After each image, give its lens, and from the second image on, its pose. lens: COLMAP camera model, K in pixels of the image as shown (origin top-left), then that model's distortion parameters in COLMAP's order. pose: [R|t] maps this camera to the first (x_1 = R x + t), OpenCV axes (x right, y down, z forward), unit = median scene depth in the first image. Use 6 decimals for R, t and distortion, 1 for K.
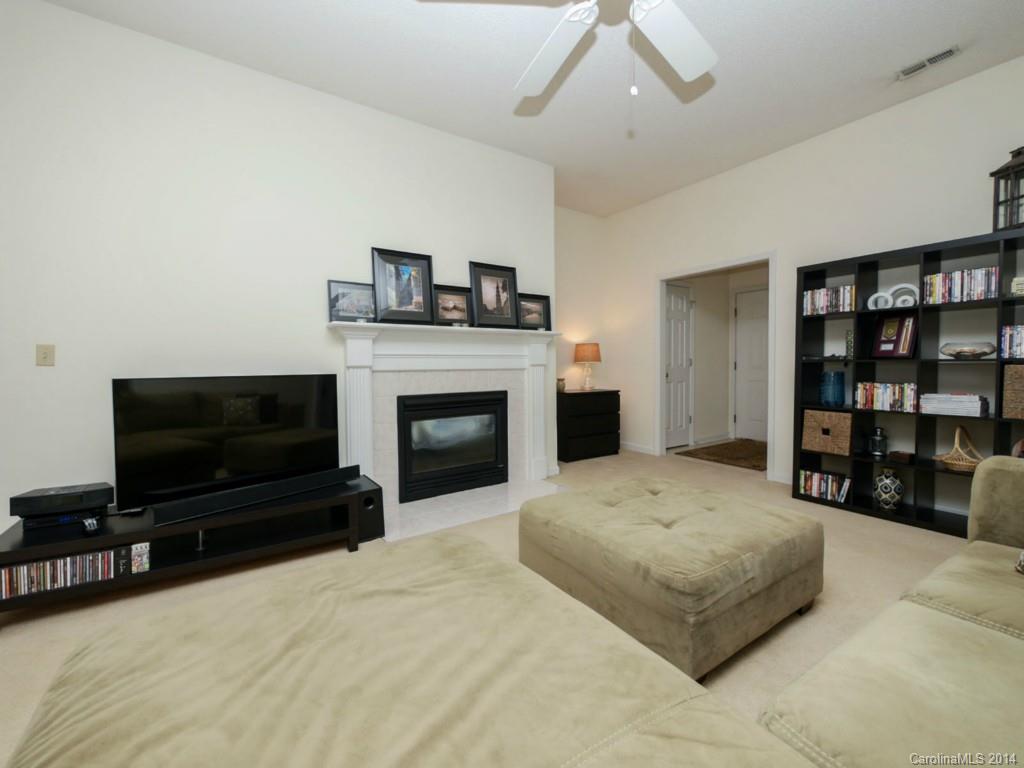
lens RADIAL K [[426.8, 0, 491.9], [0, 426.8, 376.0], [0, 0, 1]] dist [-0.001548, -0.000258]
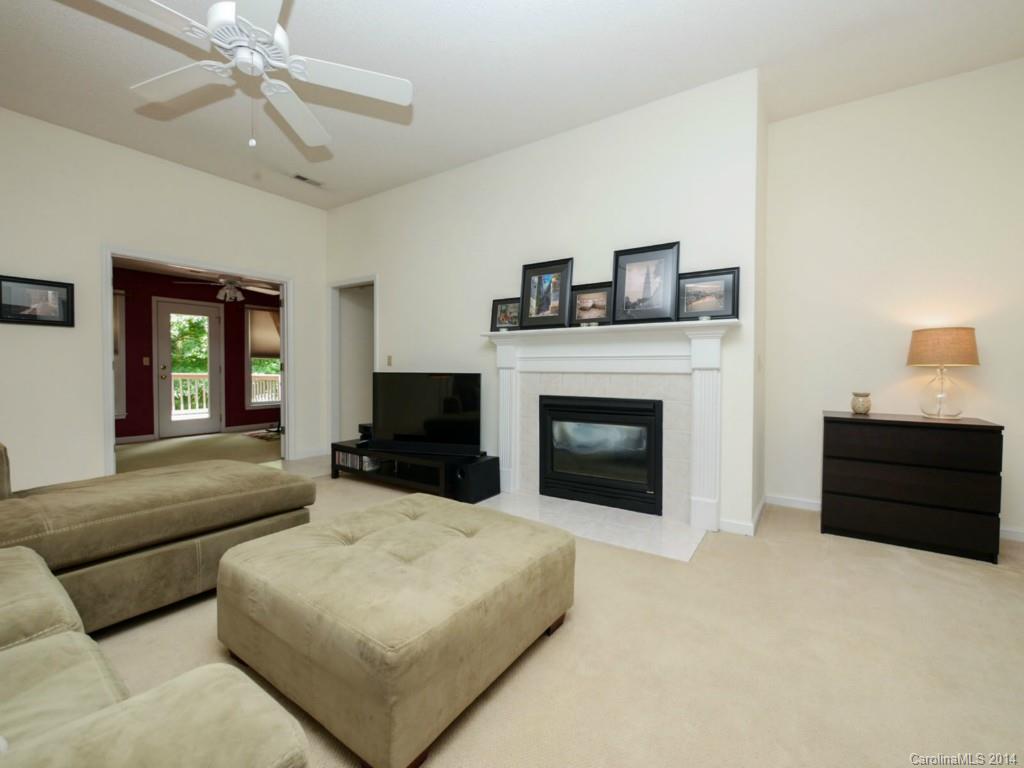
lens RADIAL K [[443.9, 0, 512.8], [0, 443.9, 378.4], [0, 0, 1]] dist [-0.001959, -0.000433]
pose [[0.390587, 0.032264, -0.920001, 0.751648], [-0.029898, 0.999303, 0.022352, -0.018944], [0.920080, 0.018775, 0.391279, 0.465490]]
